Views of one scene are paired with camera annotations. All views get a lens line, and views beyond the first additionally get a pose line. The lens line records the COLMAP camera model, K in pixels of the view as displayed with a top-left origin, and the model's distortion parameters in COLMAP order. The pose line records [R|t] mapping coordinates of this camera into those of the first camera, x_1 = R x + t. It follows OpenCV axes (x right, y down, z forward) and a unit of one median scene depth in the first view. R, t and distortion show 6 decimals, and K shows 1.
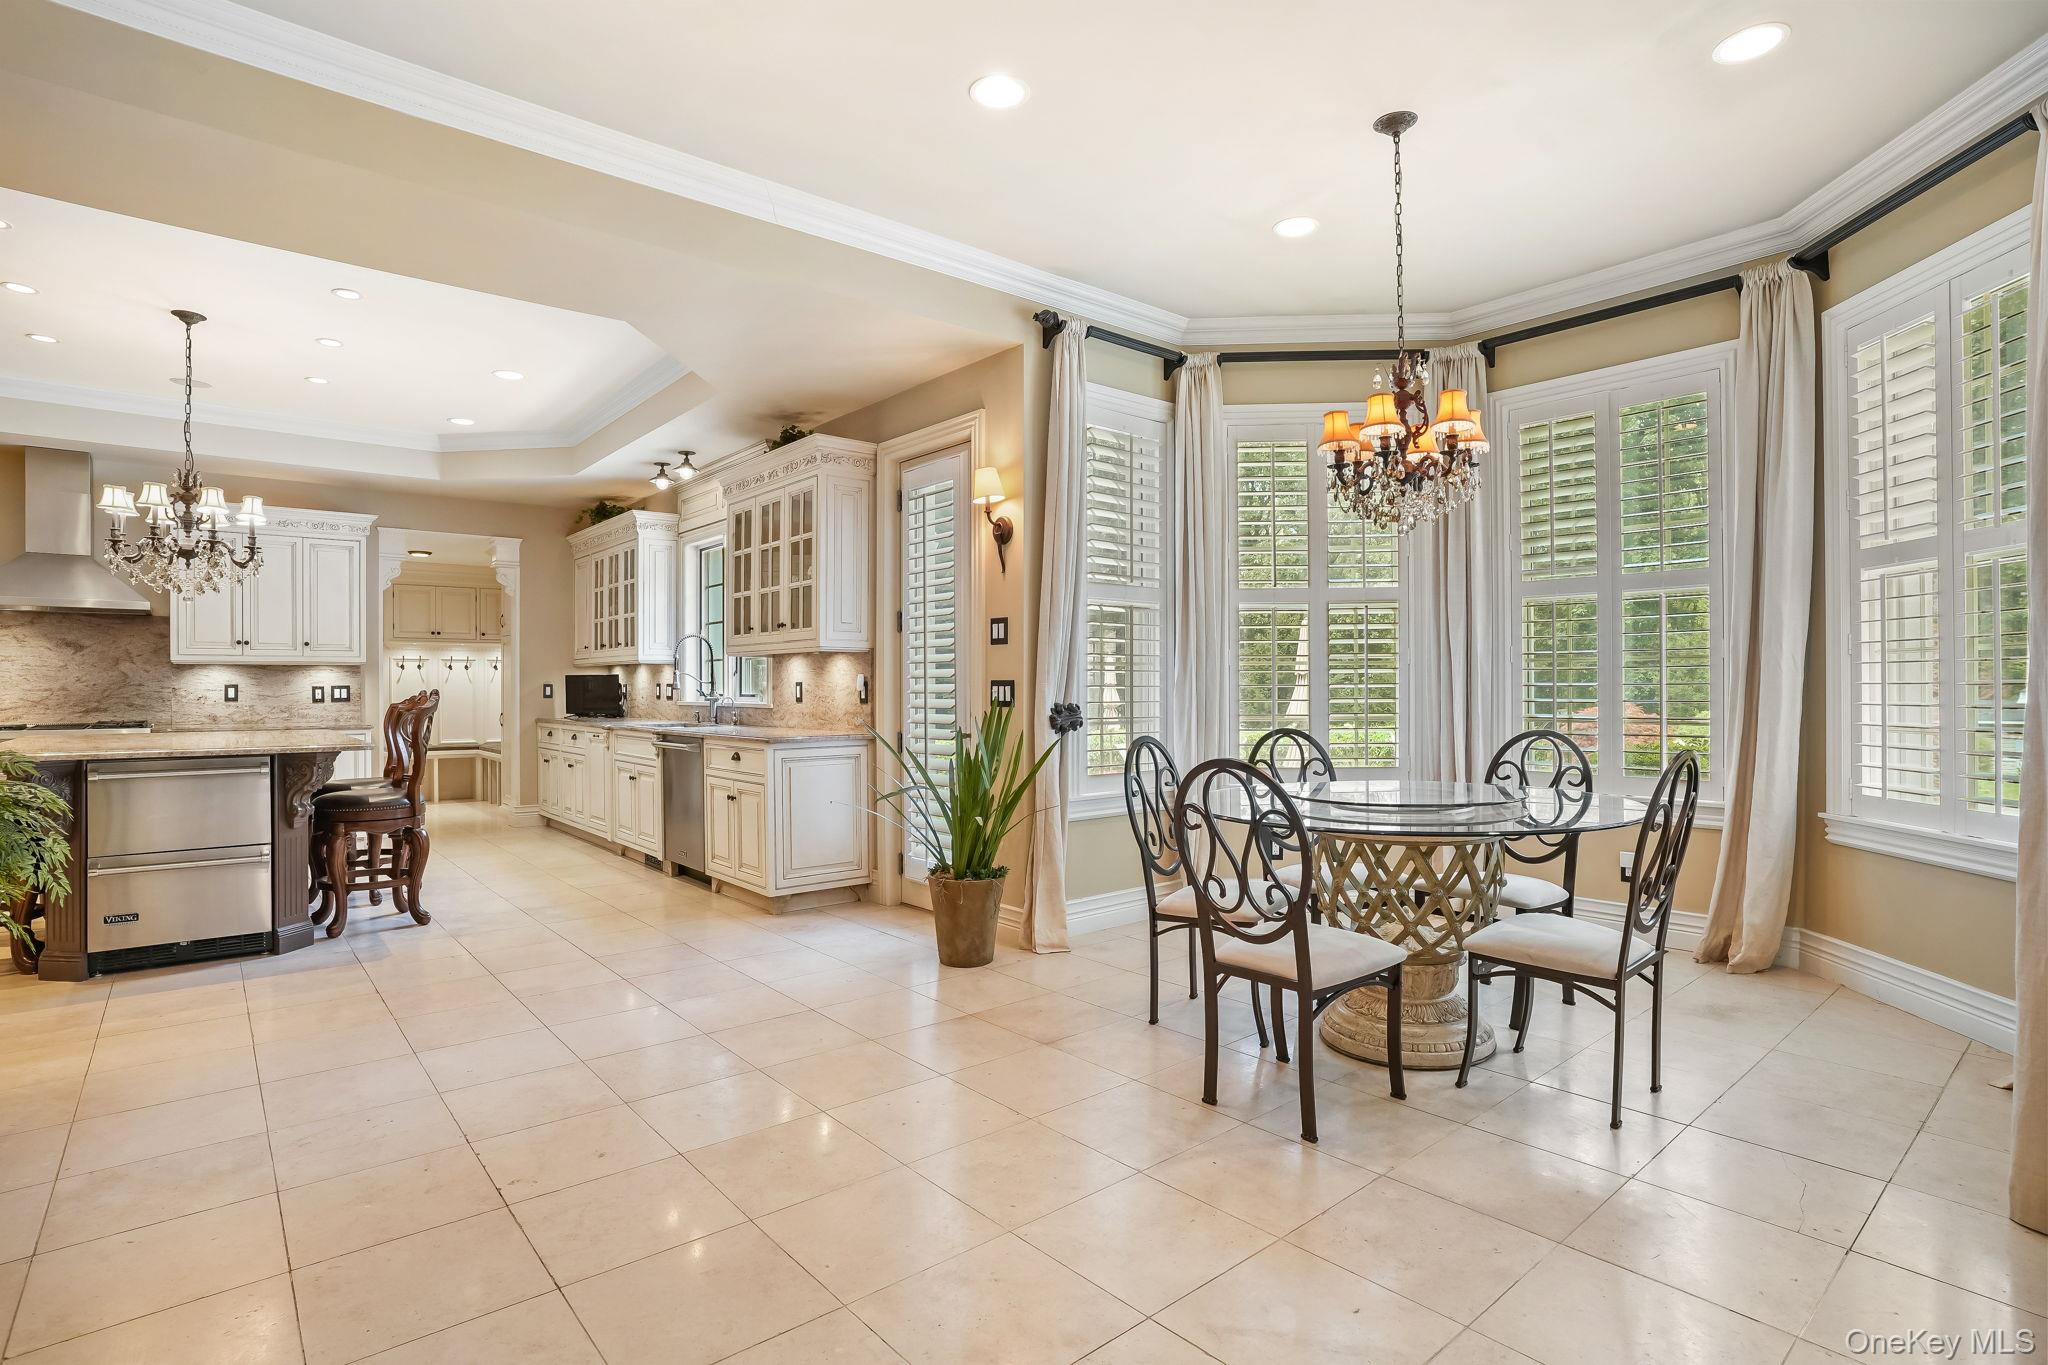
lens RADIAL K [[1006.2, 0, 1024.0], [0, 1006.2, 682.5], [0, 0, 1]] dist [-0.085805, 0.042755]
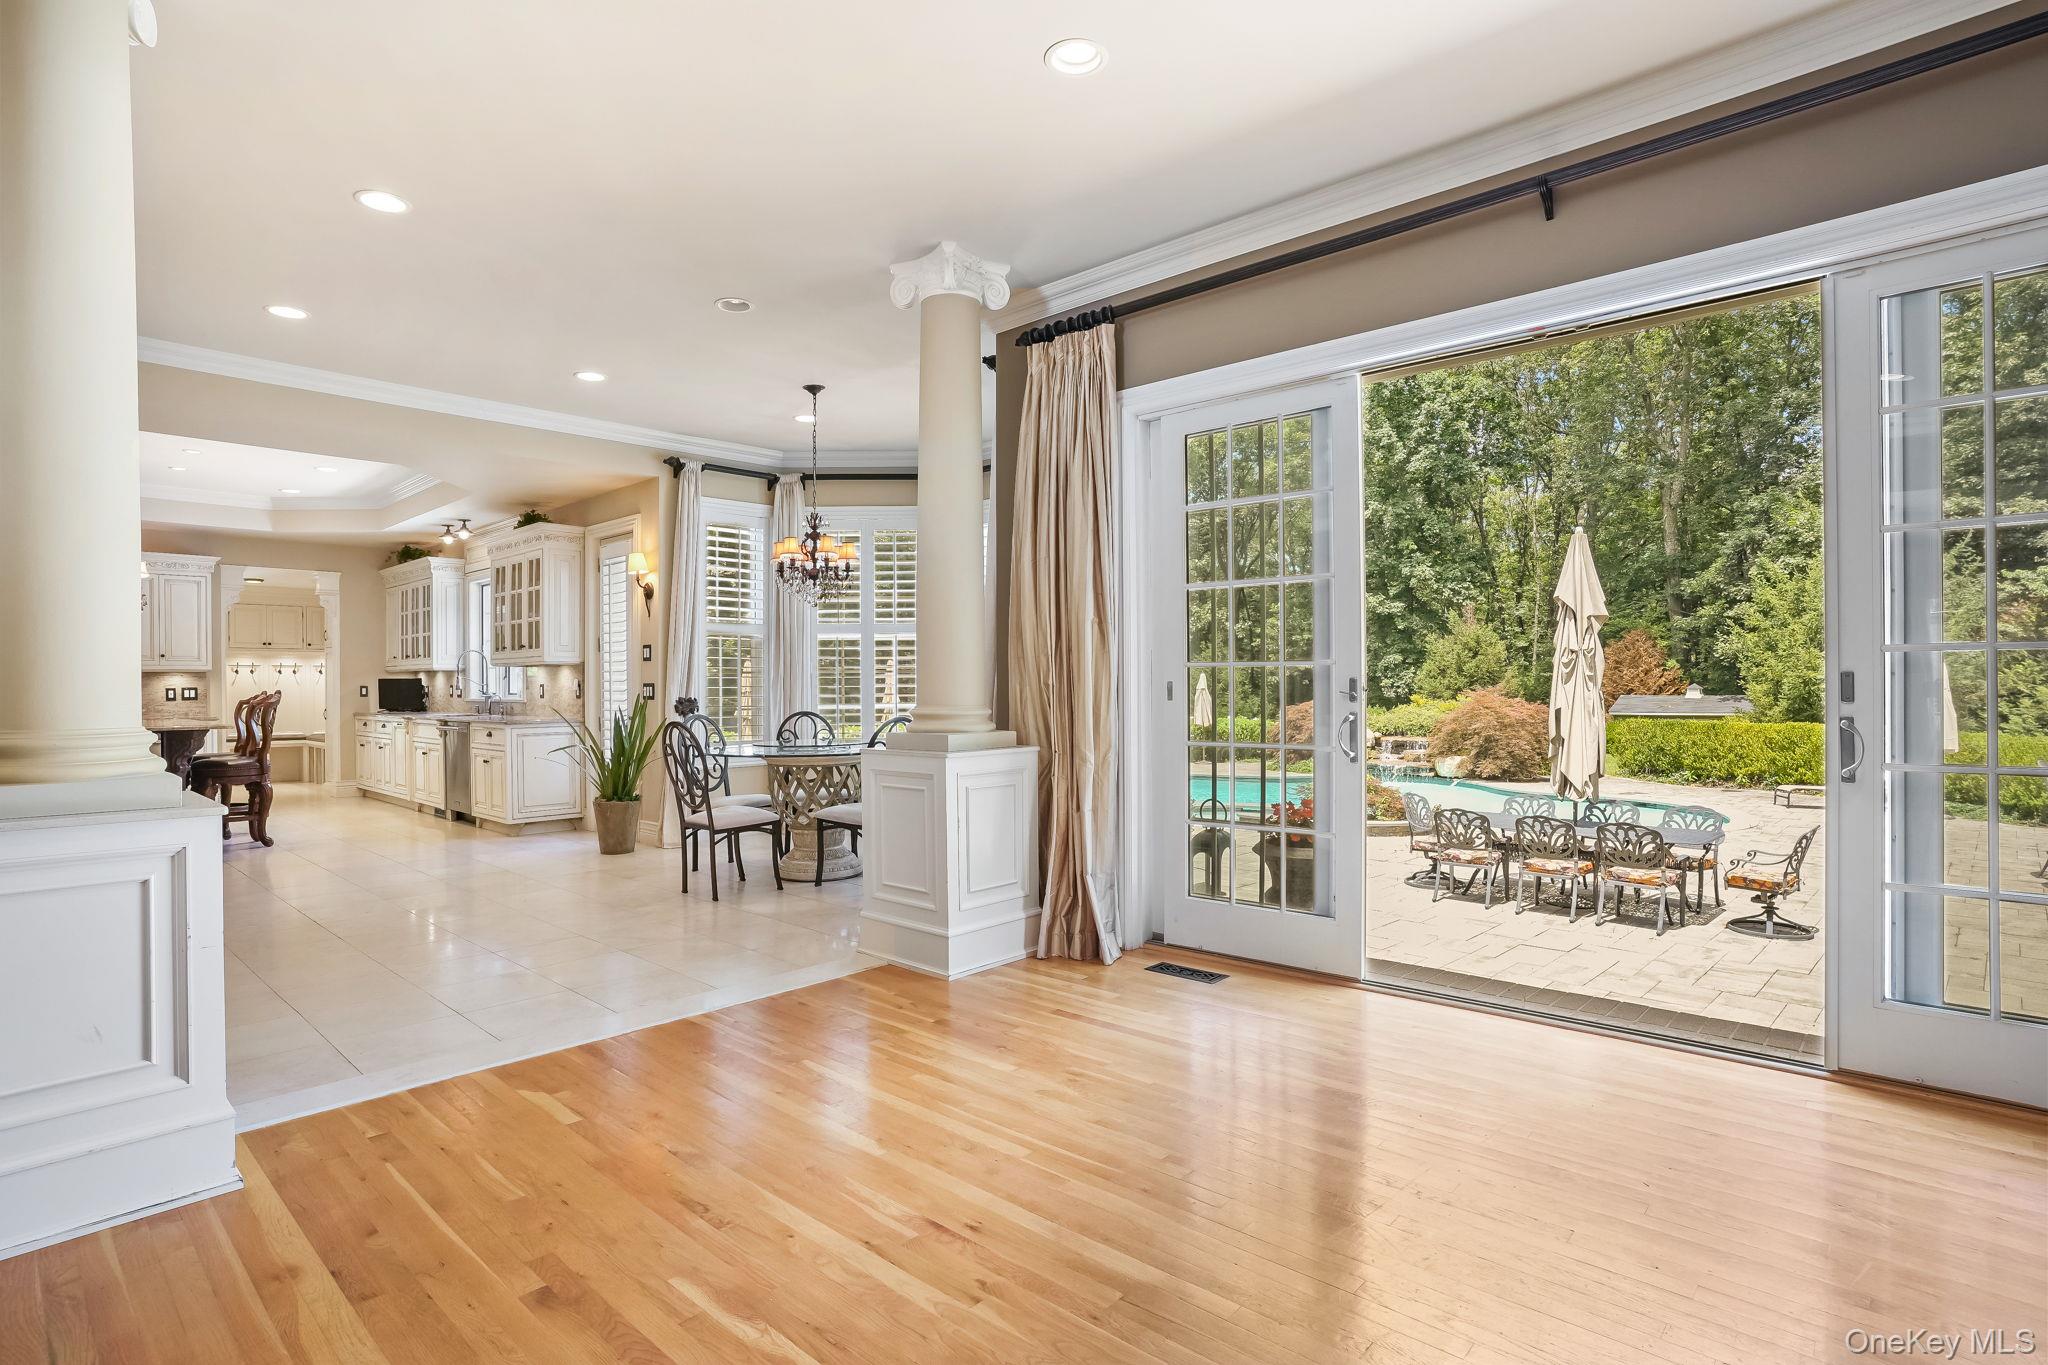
lens RADIAL K [[1006.2, 0, 1024.0], [0, 1006.2, 682.5], [0, 0, 1]] dist [-0.085805, 0.042755]
pose [[0.991383, -0.003049, 0.130959, 0.286529], [0.002820, 0.999994, 0.001936, -0.003782], [-0.130964, -0.001550, 0.991386, -0.521275]]
